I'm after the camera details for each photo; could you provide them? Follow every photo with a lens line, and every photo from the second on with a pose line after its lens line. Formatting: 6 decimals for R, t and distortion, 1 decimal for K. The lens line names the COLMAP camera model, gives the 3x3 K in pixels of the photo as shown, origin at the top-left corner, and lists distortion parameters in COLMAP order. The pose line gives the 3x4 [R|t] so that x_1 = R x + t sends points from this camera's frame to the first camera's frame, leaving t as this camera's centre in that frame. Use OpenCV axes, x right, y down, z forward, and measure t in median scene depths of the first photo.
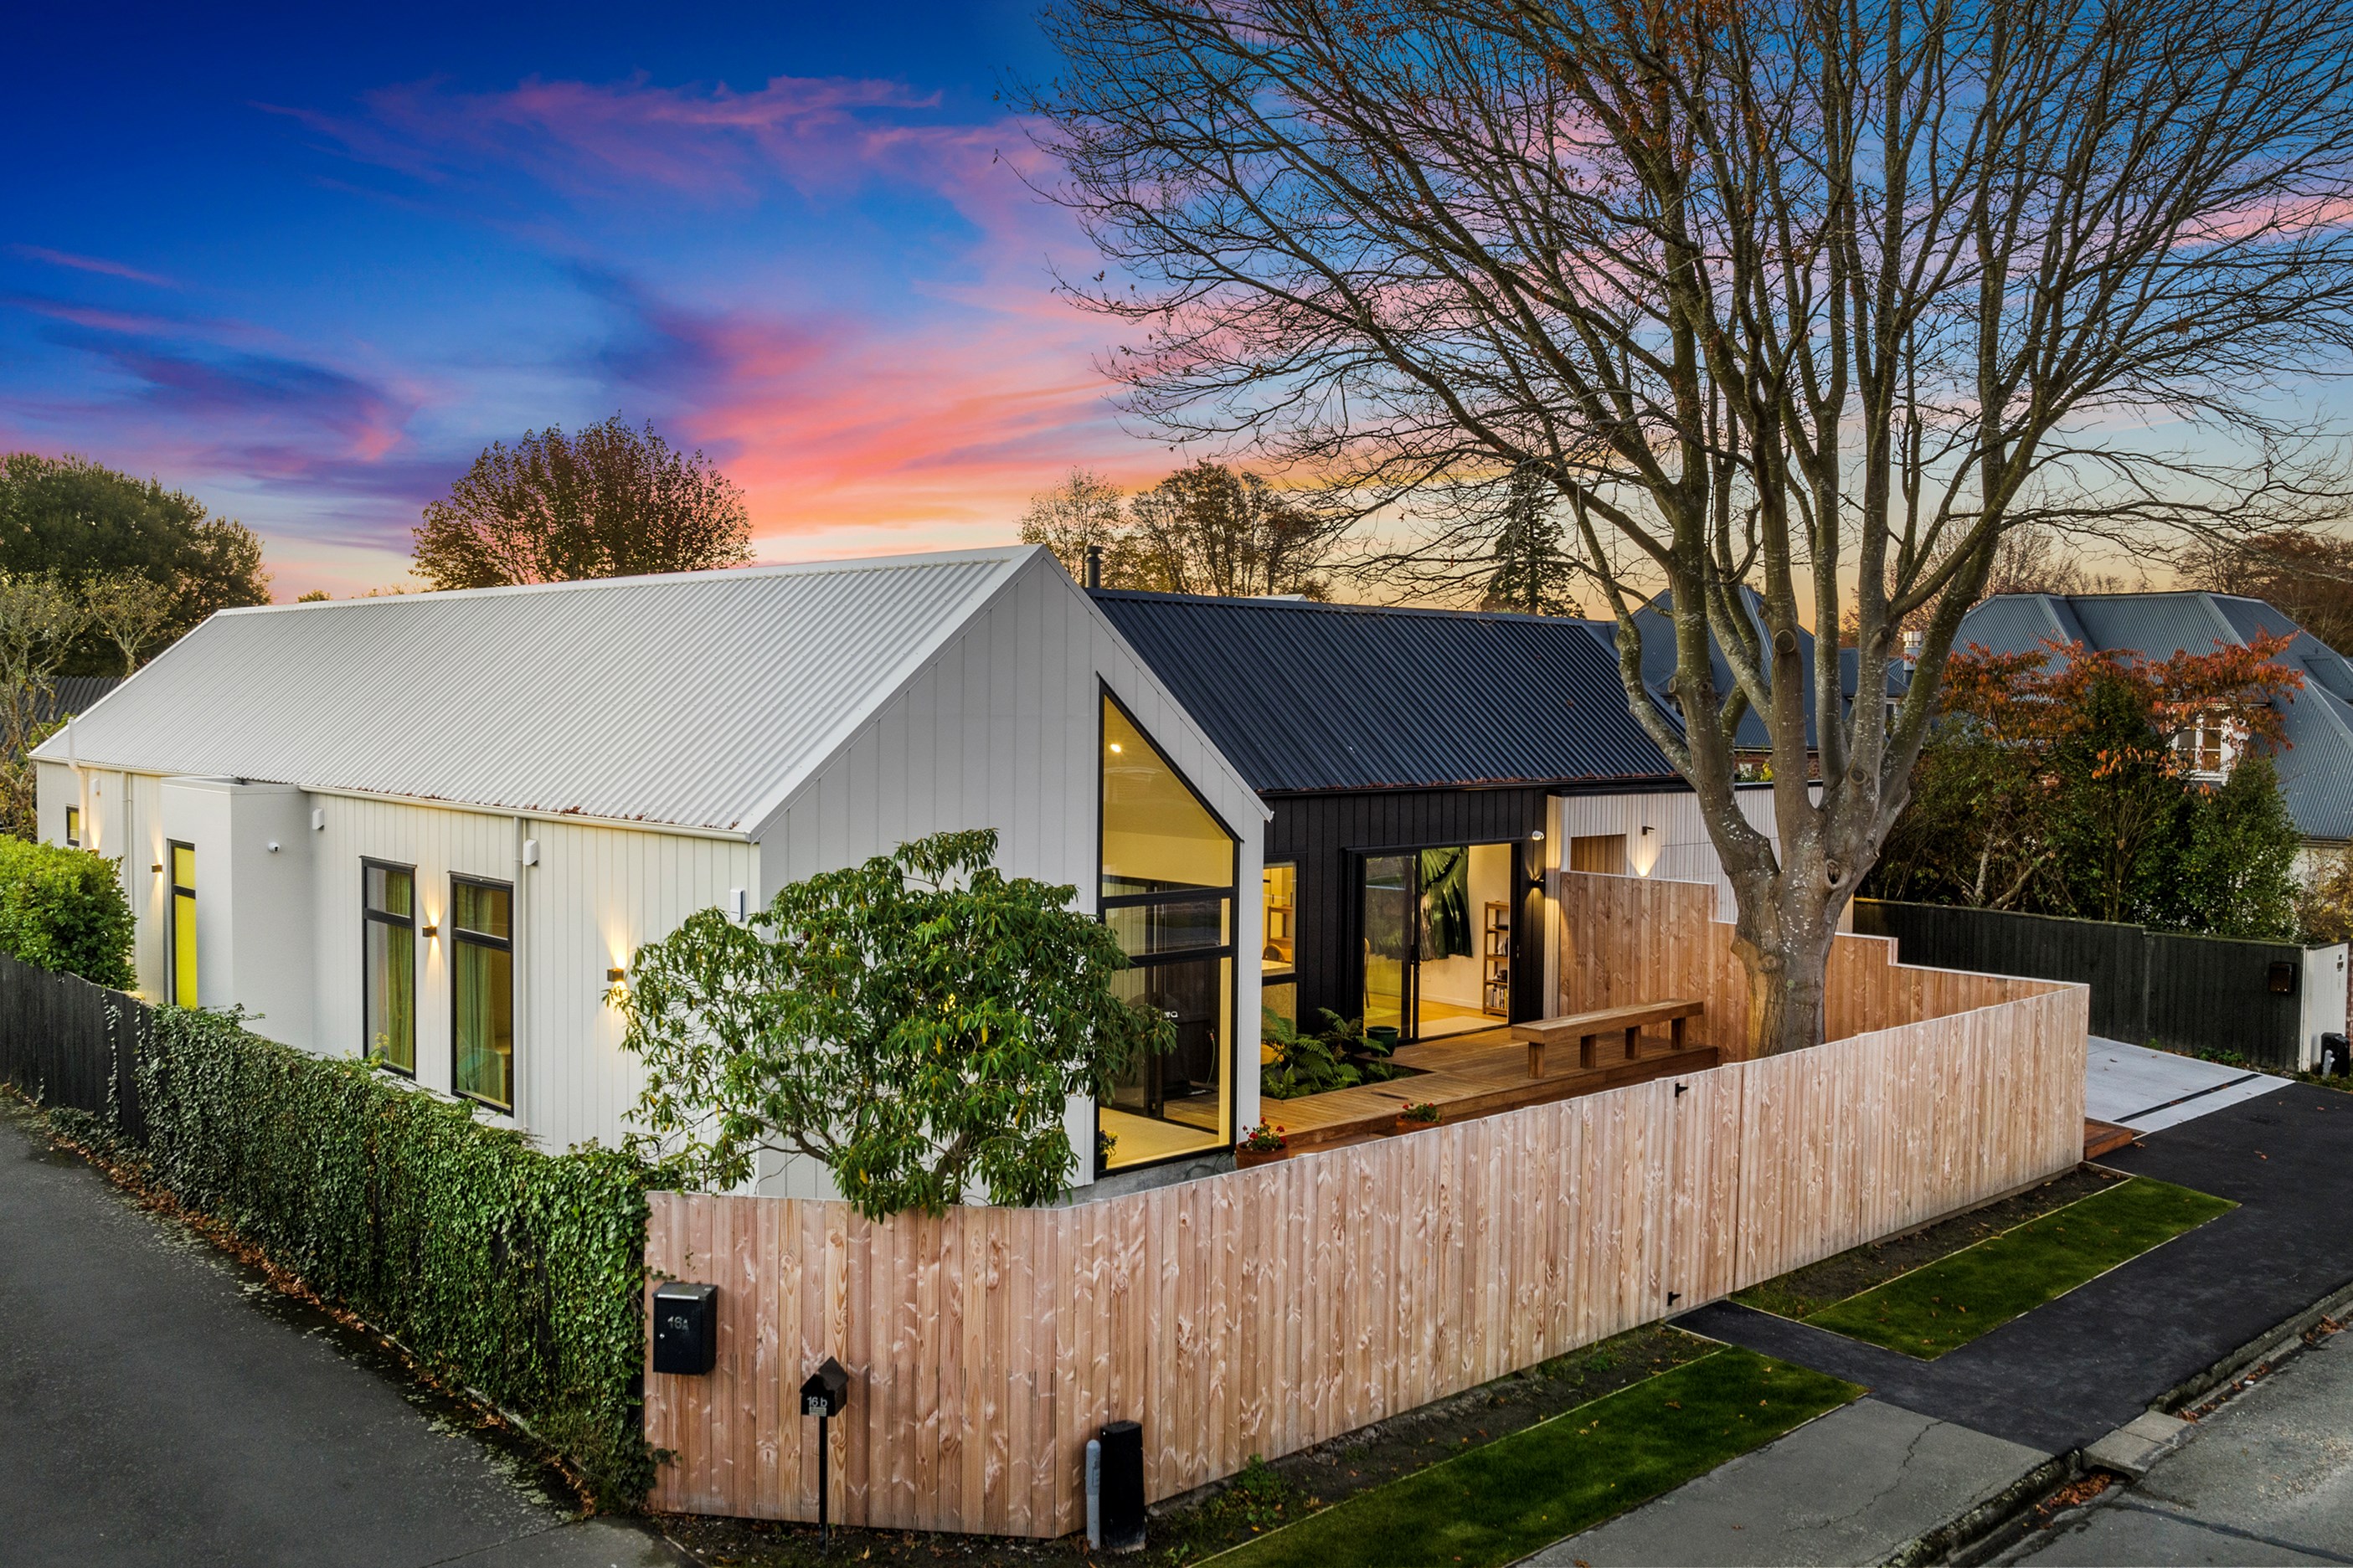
lens RADIAL K [[1942.5, 0, 1167.1], [0, 1942.5, 776.4], [0, 0, 1]] dist [0.003377, -0.063671]
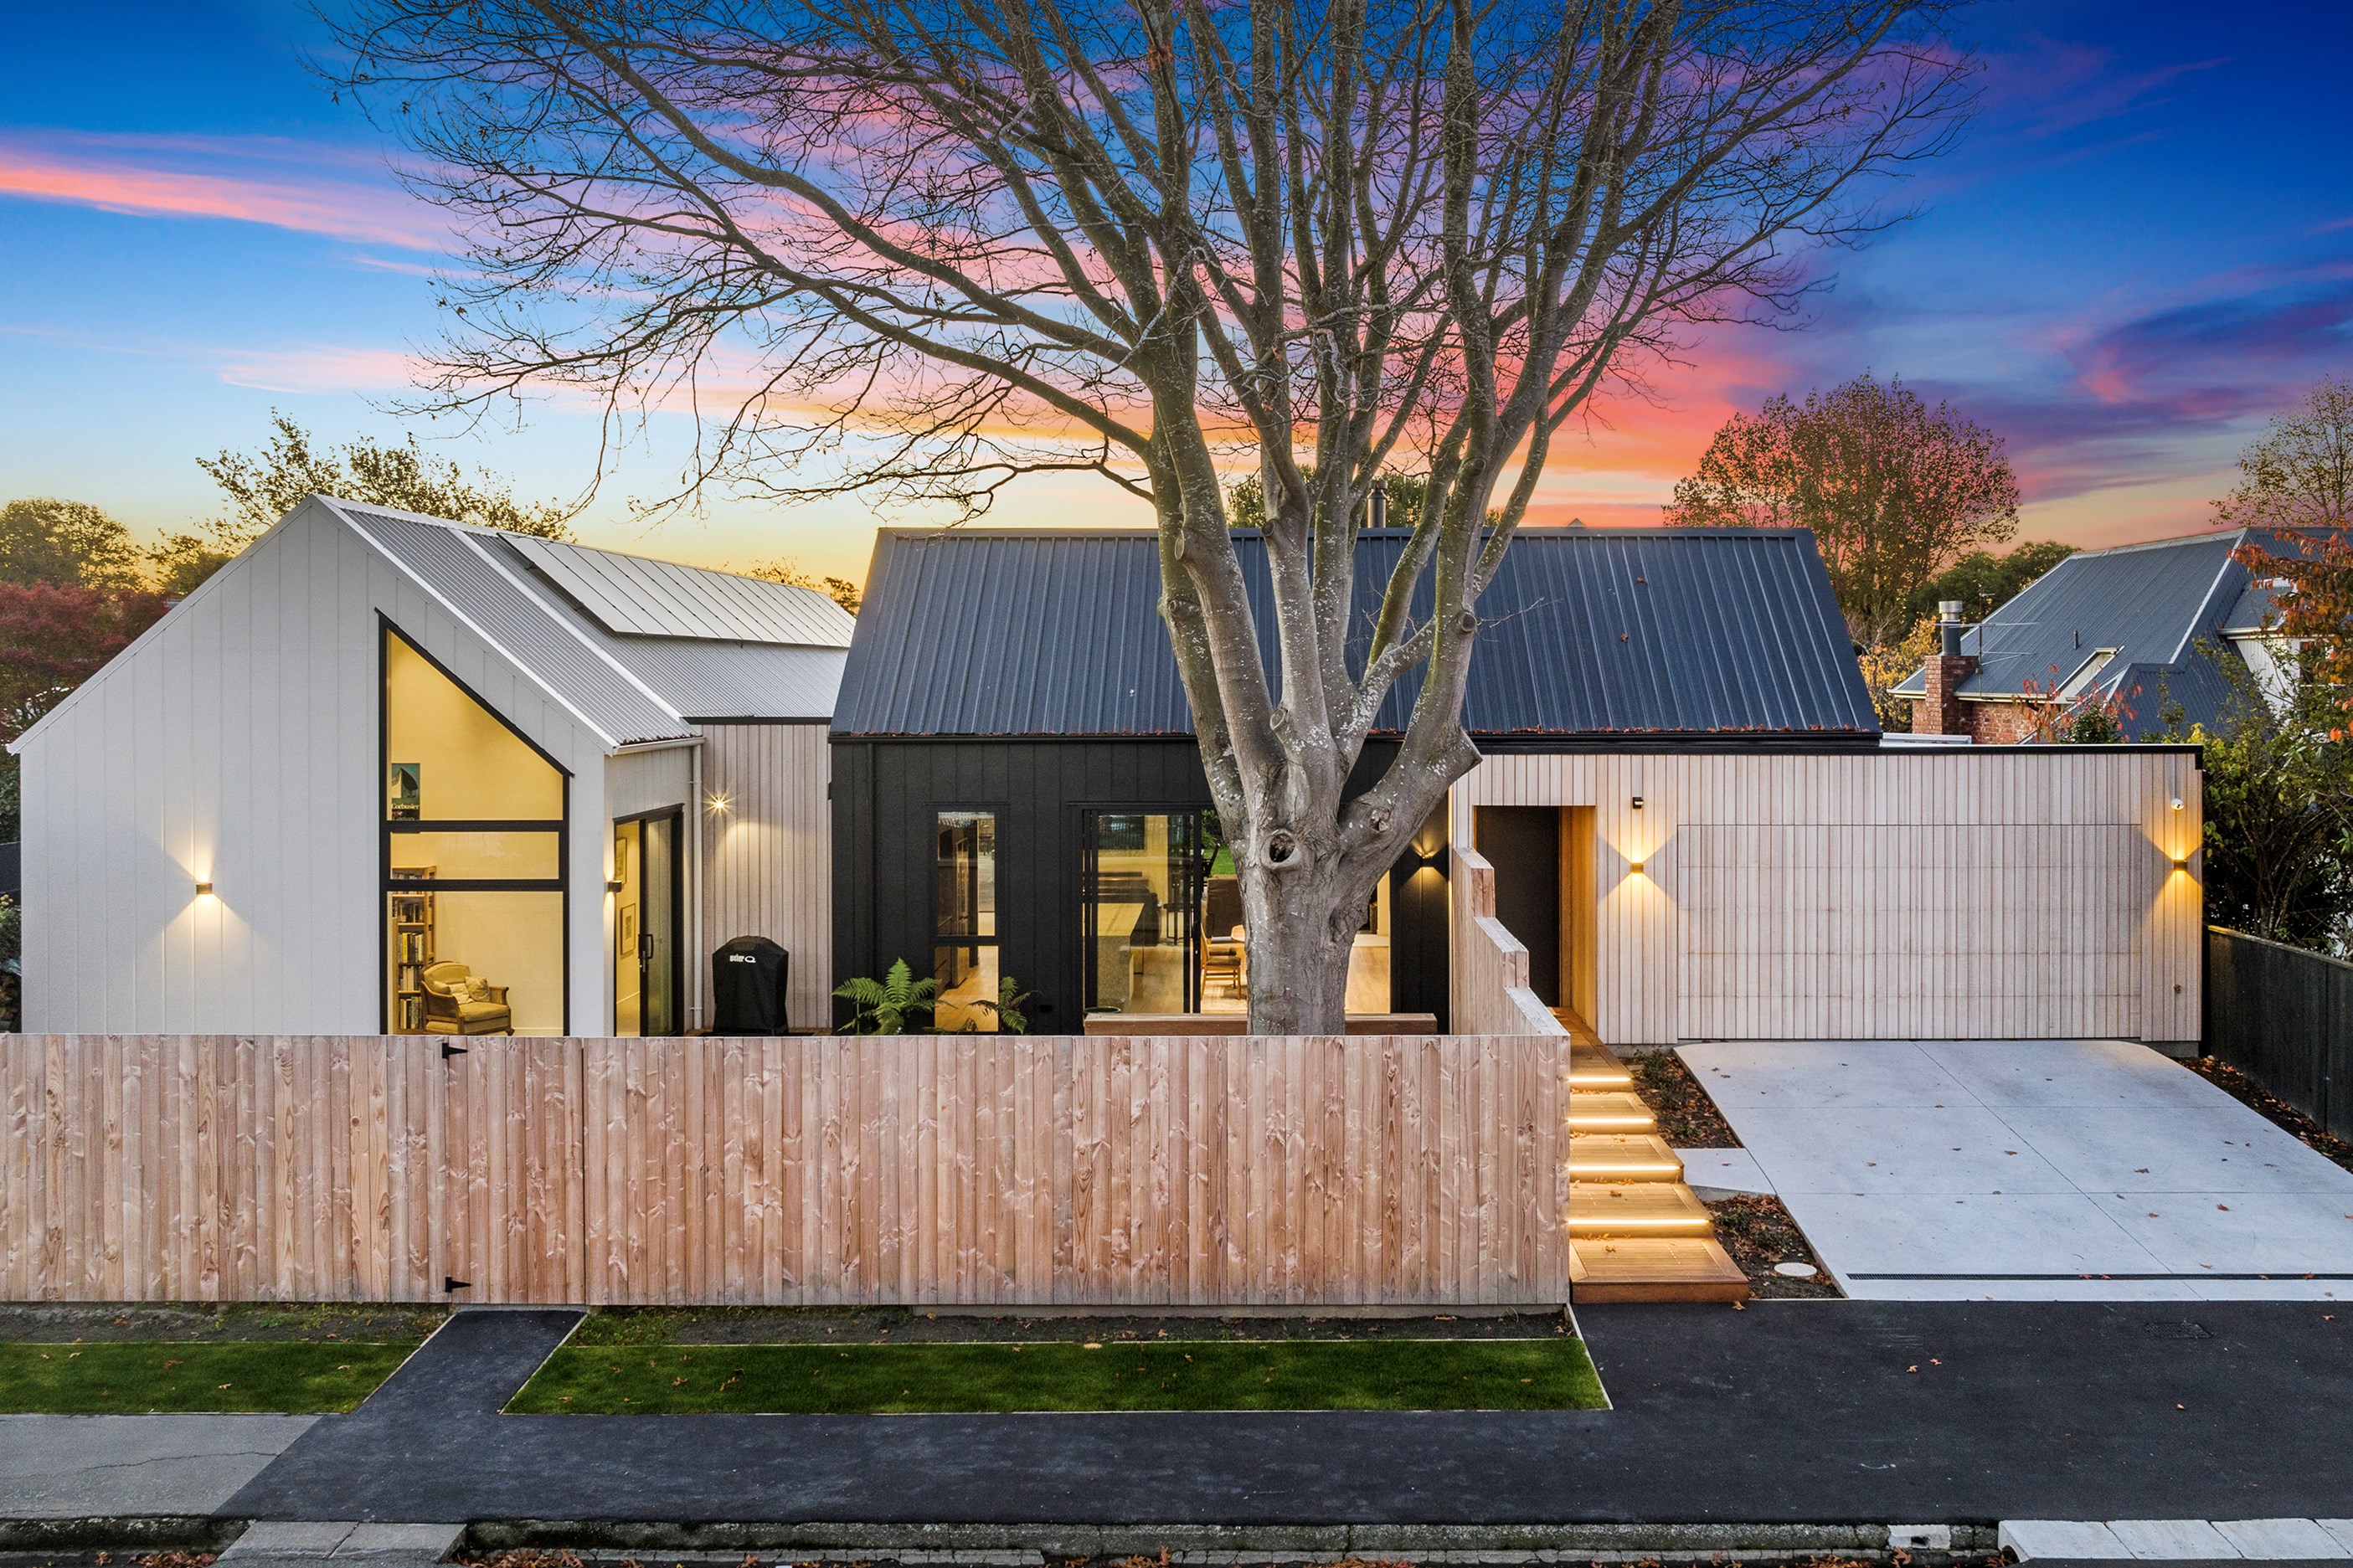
lens RADIAL K [[2003.2, 0, 1184.7], [0, 2003.2, 756.8], [0, 0, 1]] dist [0.000041, -0.053956]
pose [[0.732917, 0.015766, -0.680135, 1.125513], [-0.016903, 0.999845, 0.004963, 0.016274], [0.680108, 0.007859, 0.733070, 0.554331]]
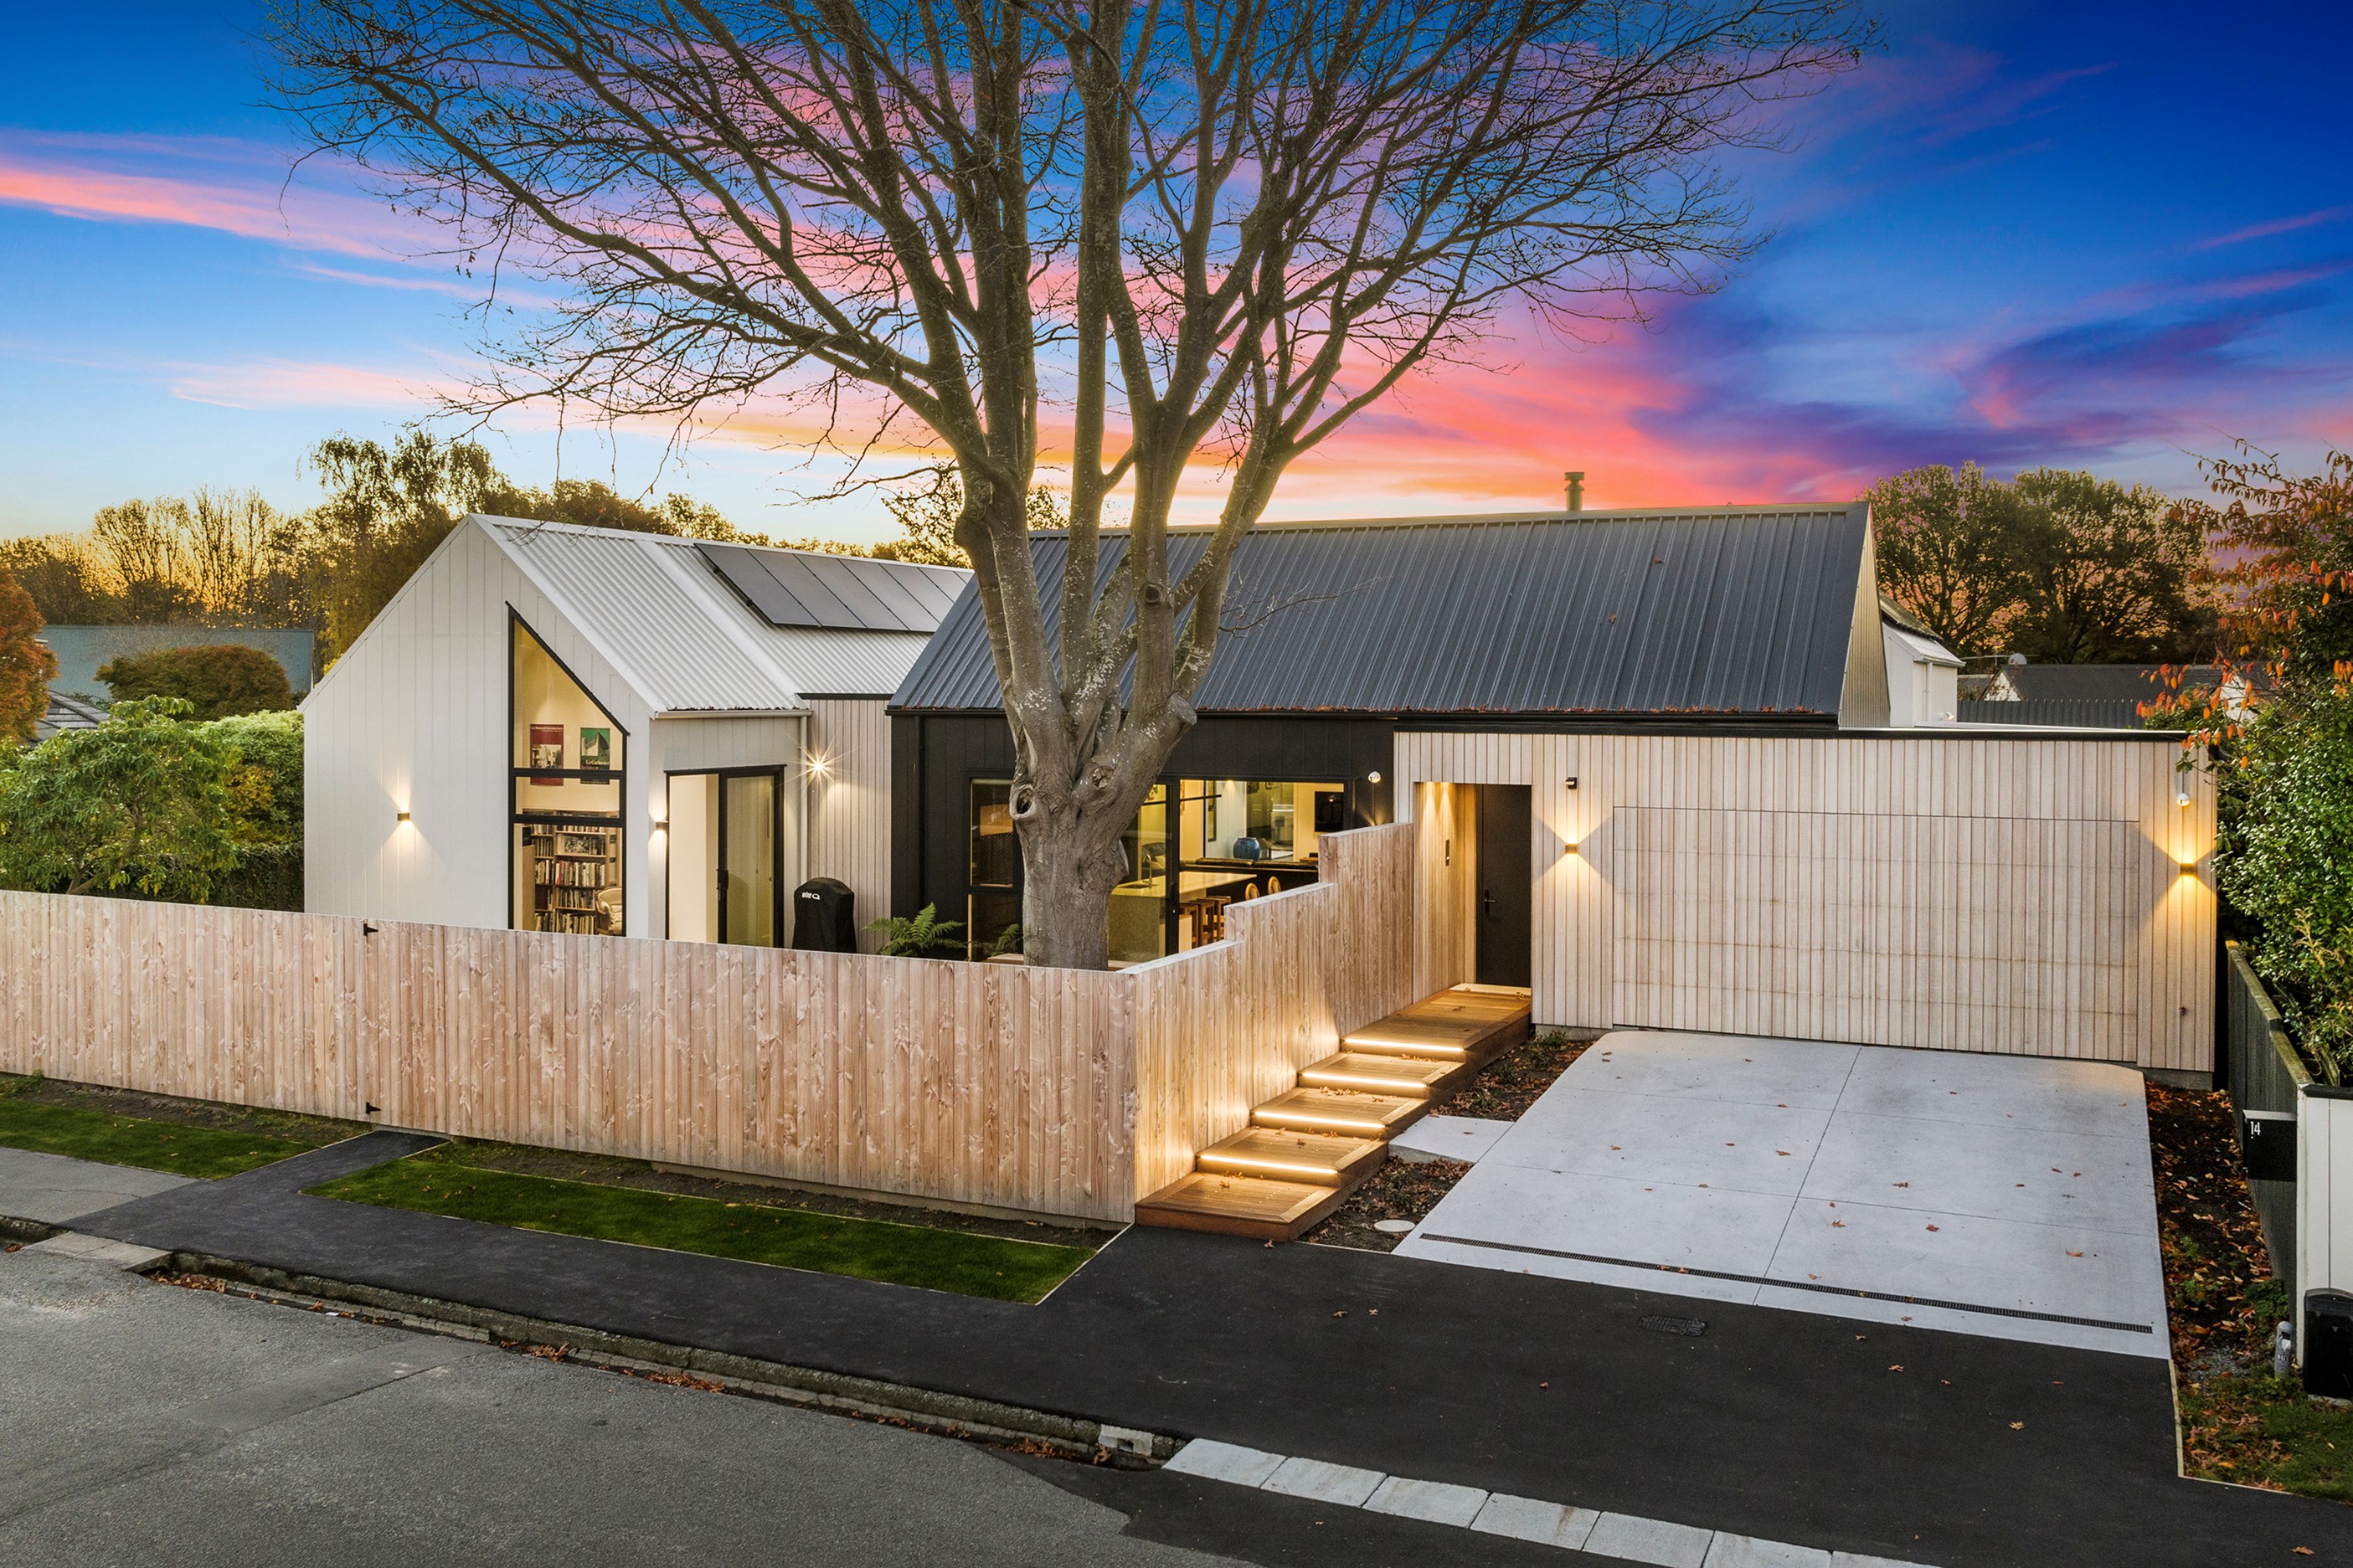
lens RADIAL K [[1942.5, 0, 1167.1], [0, 1942.5, 776.4], [0, 0, 1]] dist [0.003377, -0.063671]
pose [[0.381119, 0.029462, -0.924056, 1.518081], [-0.035763, 0.999214, 0.017108, 0.031355], [0.923834, 0.026527, 0.381873, 0.991995]]
